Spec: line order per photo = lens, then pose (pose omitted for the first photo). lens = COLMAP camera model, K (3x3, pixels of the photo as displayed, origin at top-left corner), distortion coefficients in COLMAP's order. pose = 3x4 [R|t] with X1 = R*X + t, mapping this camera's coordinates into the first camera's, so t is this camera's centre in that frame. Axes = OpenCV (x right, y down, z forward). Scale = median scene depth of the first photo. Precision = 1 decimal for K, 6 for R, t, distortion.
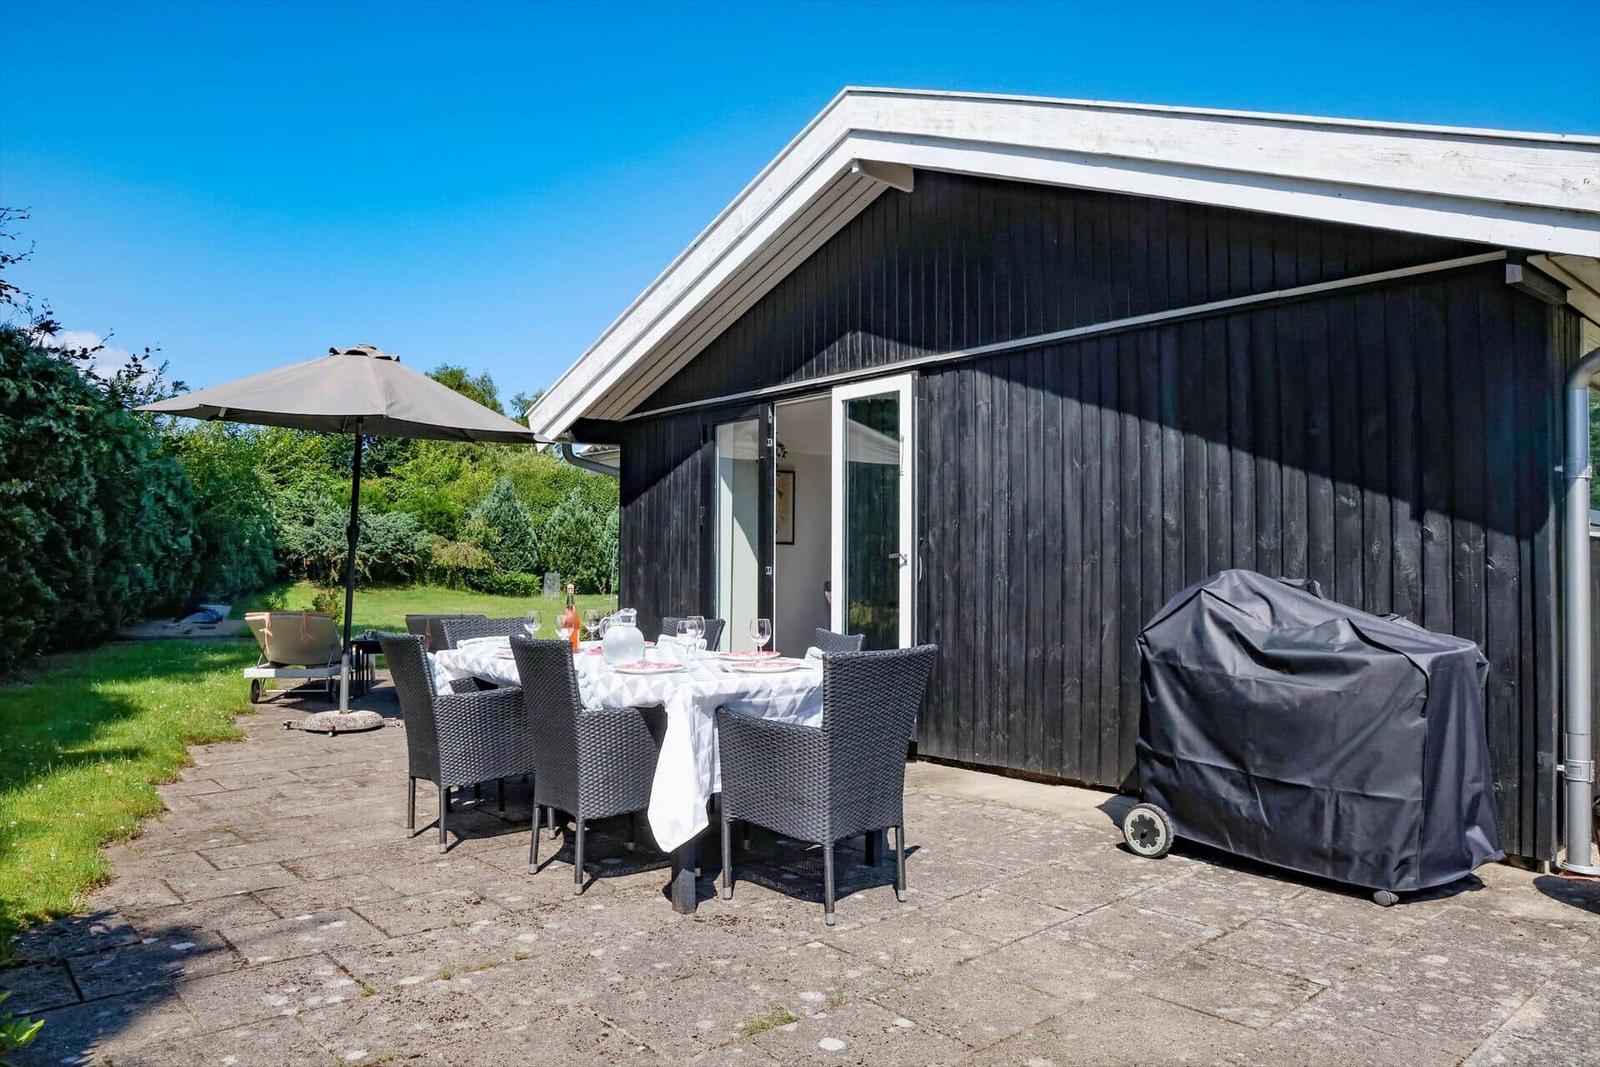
lens RADIAL K [[1487.7, 0, 800.0], [0, 1487.7, 533.5], [0, 0, 1]] dist [0.045942, 0.002540]
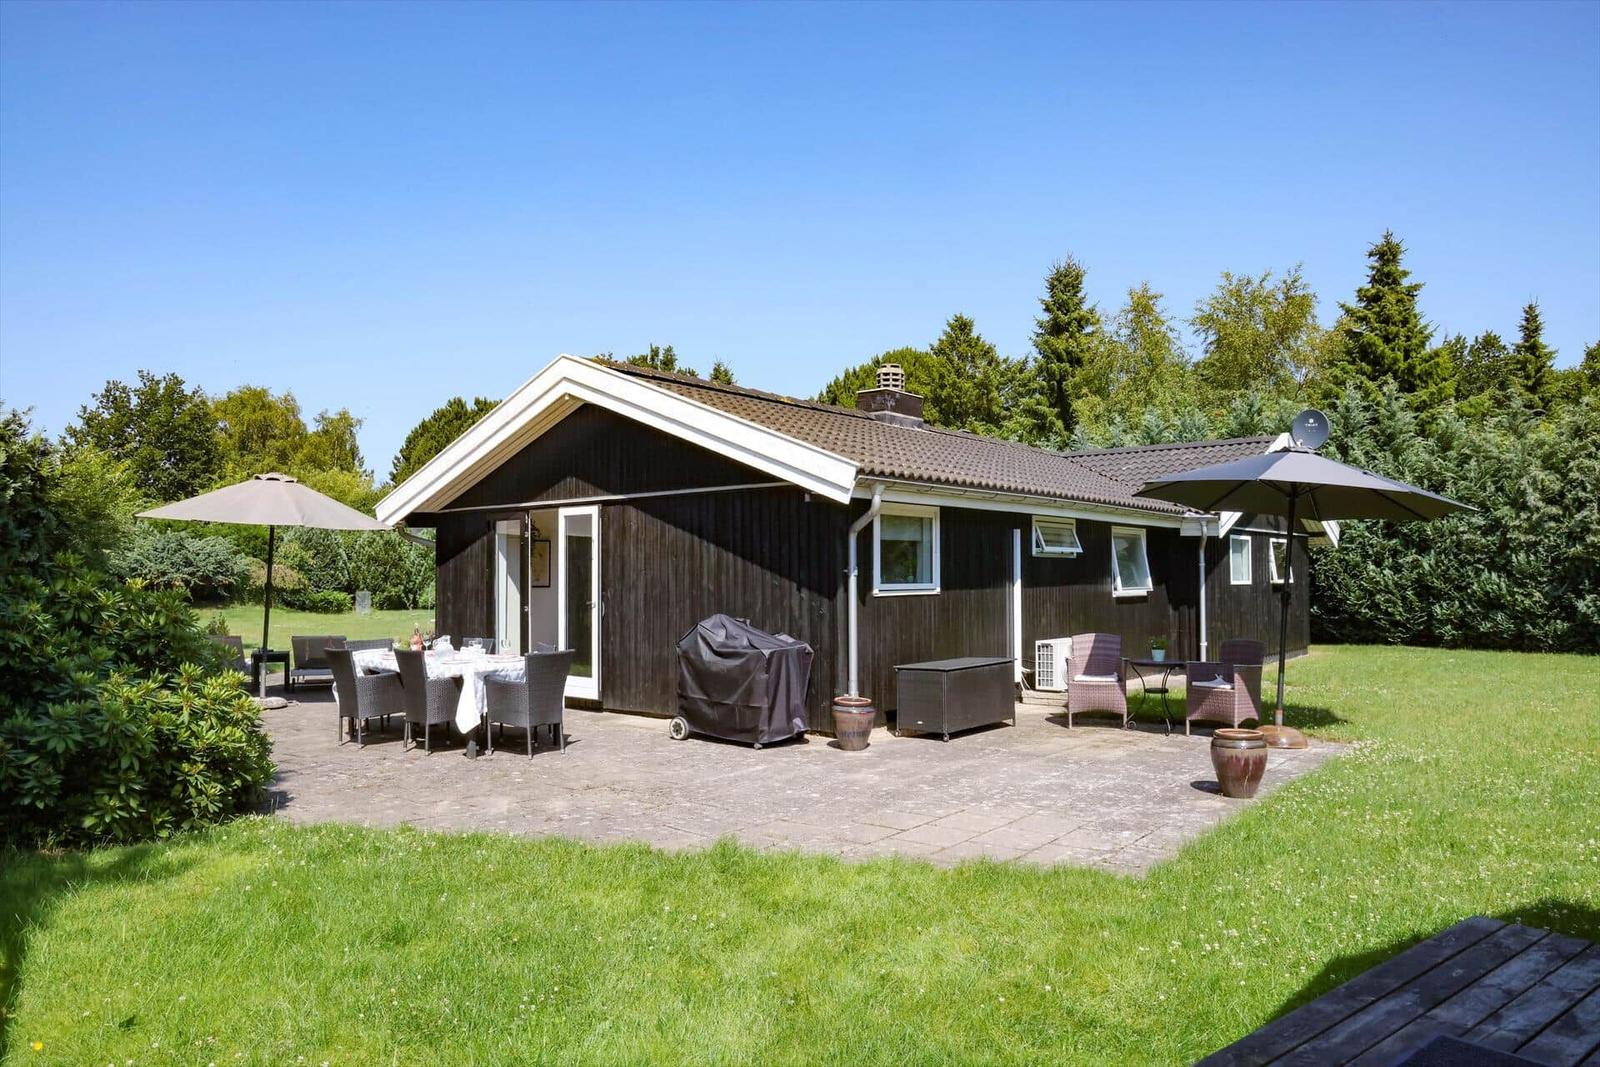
lens RADIAL K [[1487.7, 0, 800.0], [0, 1487.7, 533.5], [0, 0, 1]] dist [0.045942, 0.002540]
pose [[0.991827, -0.006512, 0.127426, 0.090506], [0.007078, 0.999967, -0.003987, -0.064591], [-0.127396, 0.004856, 0.991840, -0.922500]]
